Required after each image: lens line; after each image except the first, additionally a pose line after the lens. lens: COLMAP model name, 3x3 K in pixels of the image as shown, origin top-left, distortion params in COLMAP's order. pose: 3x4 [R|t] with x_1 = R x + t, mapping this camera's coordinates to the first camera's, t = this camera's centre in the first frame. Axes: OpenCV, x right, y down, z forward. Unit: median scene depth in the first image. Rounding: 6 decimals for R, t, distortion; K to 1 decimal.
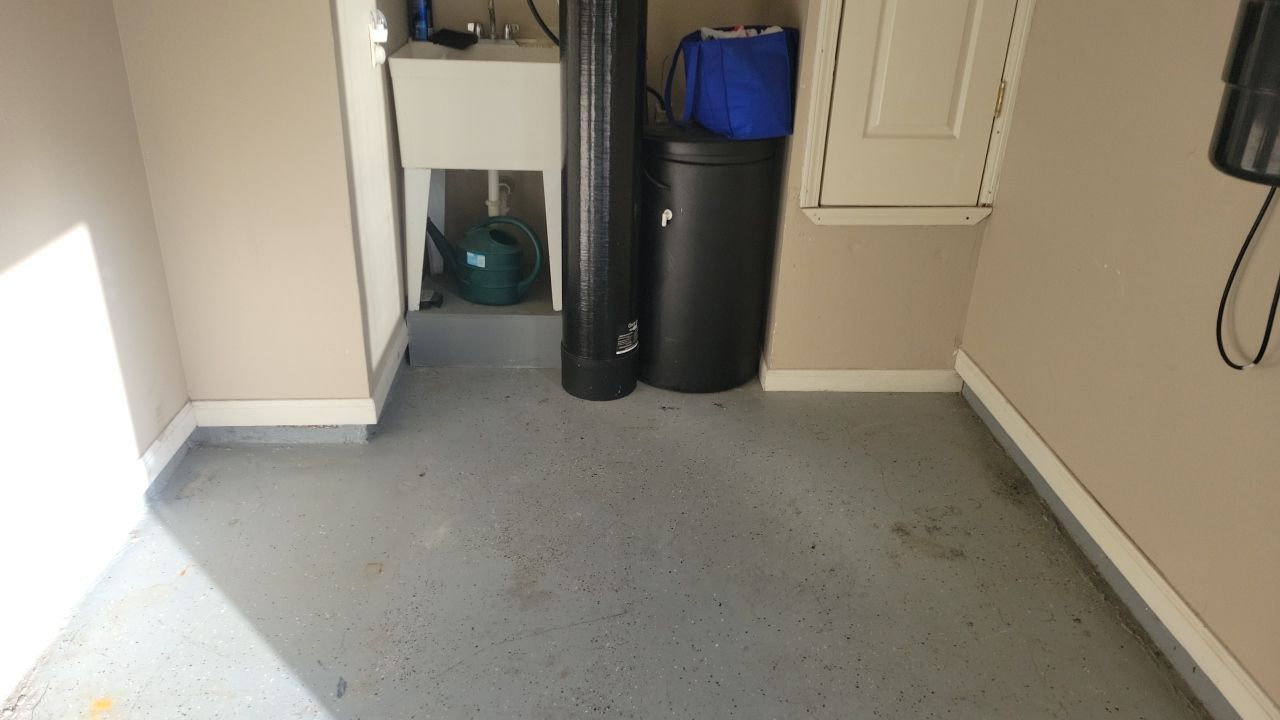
lens RADIAL K [[956.5, 0, 636.2], [0, 956.5, 362.6], [0, 0, 1]] dist [0.064219, -0.040615]
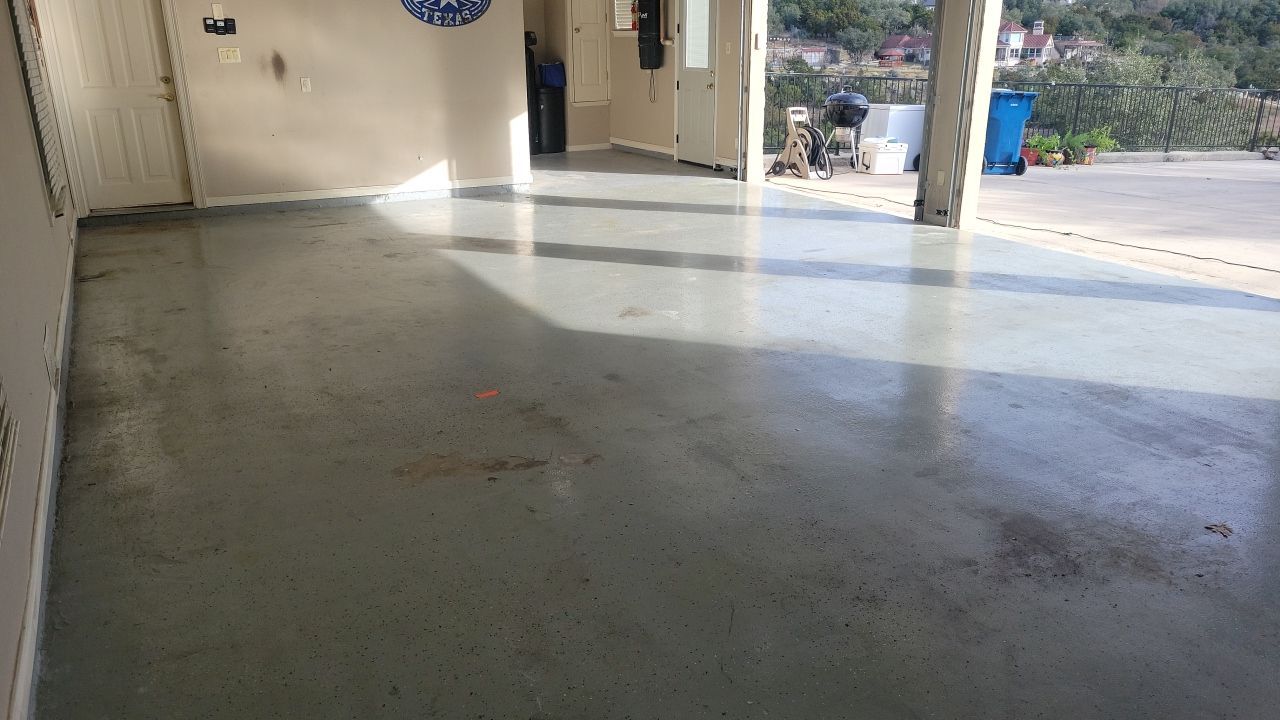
lens RADIAL K [[956.5, 0, 642.2], [0, 956.5, 347.2], [0, 0, 1]] dist [0.064219, -0.040615]
pose [[0.897895, -0.175824, 0.403573, -1.411258], [0.222483, 0.972319, -0.071386, 1.232058], [-0.379851, 0.153886, 0.912158, -2.756539]]
